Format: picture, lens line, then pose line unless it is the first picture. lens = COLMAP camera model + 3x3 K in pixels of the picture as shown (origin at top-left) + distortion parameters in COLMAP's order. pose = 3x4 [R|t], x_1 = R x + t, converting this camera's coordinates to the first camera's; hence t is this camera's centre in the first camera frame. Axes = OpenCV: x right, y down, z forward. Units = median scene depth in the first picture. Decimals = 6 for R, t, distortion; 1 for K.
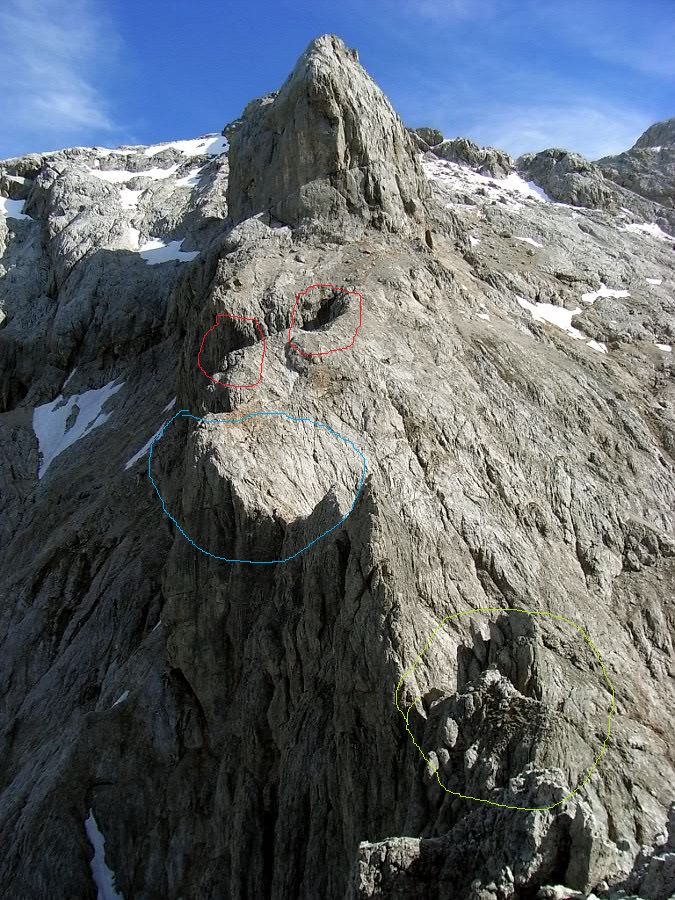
lens RADIAL K [[767.3, 0, 327.4], [0, 767.3, 468.4], [0, 0, 1]] dist [-0.143281, 0.124765]
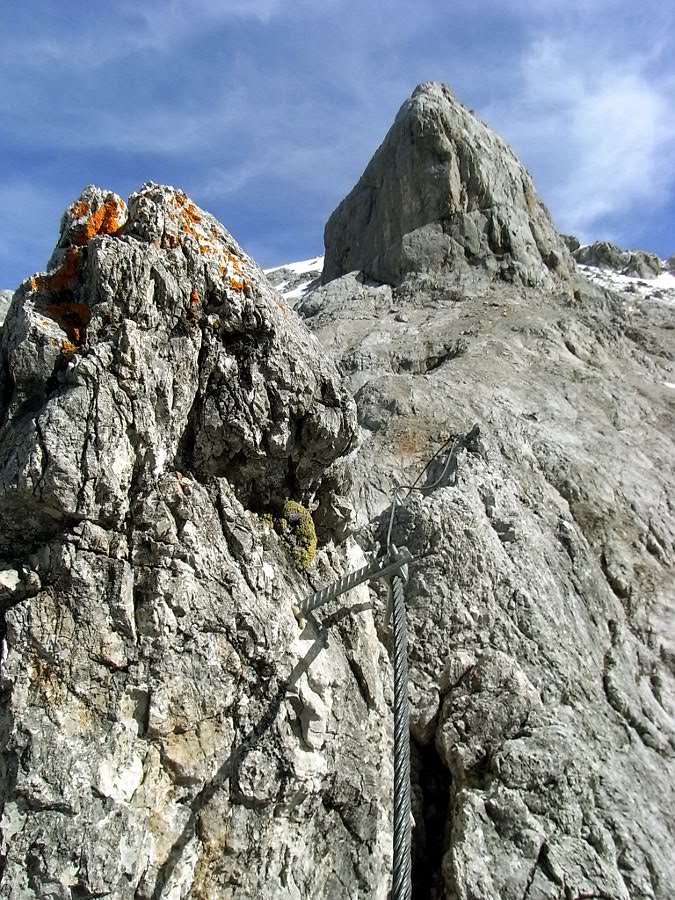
lens RADIAL K [[767.3, 0, 340.3], [0, 767.3, 464.7], [0, 0, 1]] dist [-0.143281, 0.124765]
pose [[0.986522, -0.027976, -0.161216, 0.018777], [-0.005393, 0.979181, -0.202920, 0.007597], [0.163537, 0.201054, 0.965833, 0.300692]]
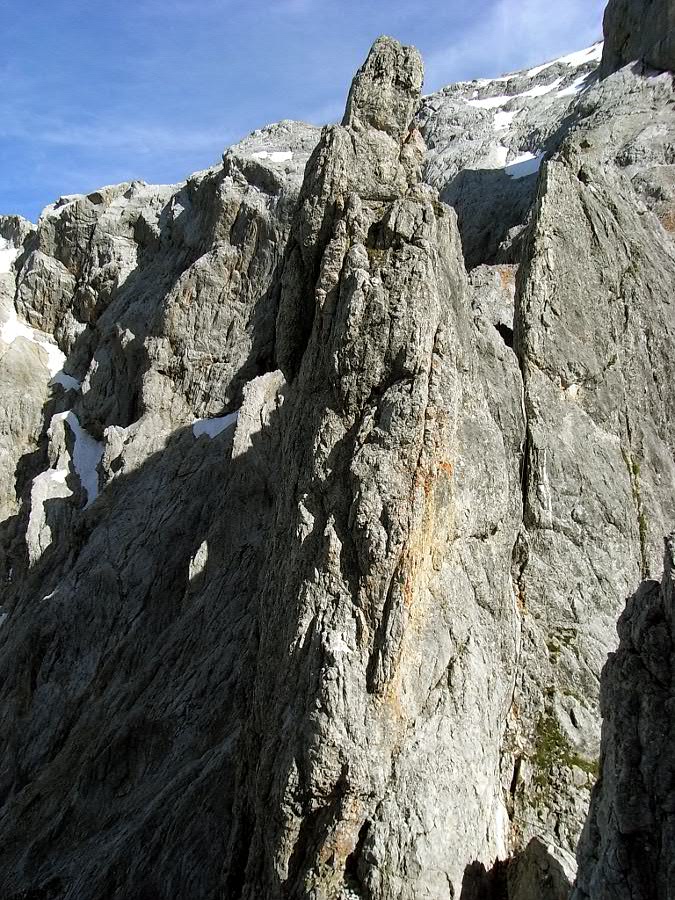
lens RADIAL K [[767.3, 0, 331.5], [0, 767.3, 474.7], [0, 0, 1]] dist [-0.143281, 0.124765]
pose [[0.864002, 0.043067, -0.501643, 0.042475], [-0.021710, 0.998595, 0.048339, 0.047527], [0.503020, -0.030875, 0.863723, 0.196585]]
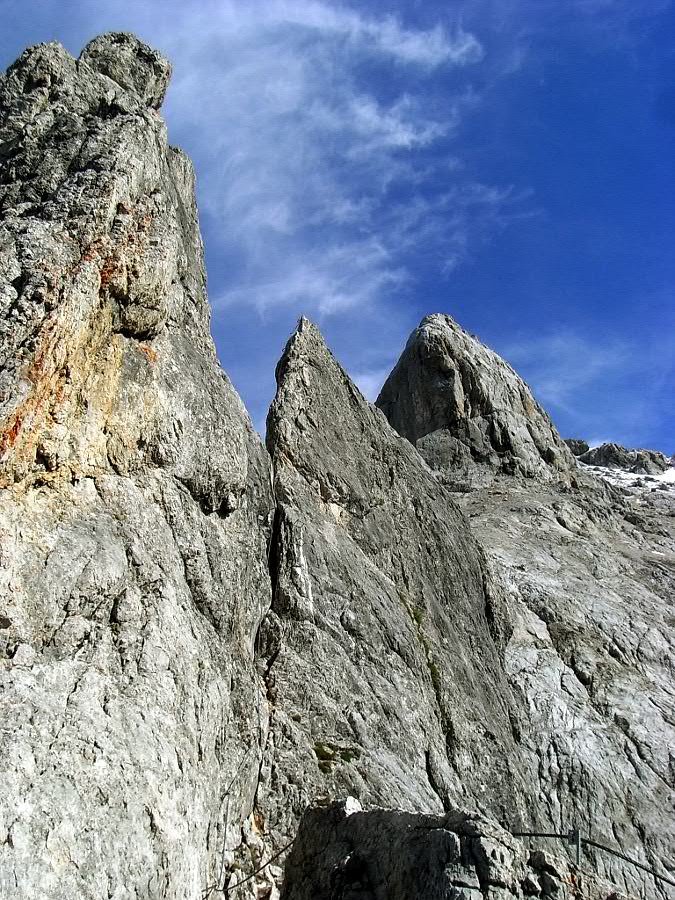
lens RADIAL K [[767.3, 0, 335.2], [0, 767.3, 463.3], [0, 0, 1]] dist [-0.143281, 0.124765]
pose [[0.976363, -0.107479, -0.187518, 0.036652], [0.007293, 0.883481, -0.468410, 0.068972], [0.216013, 0.455970, 0.863383, 0.220951]]
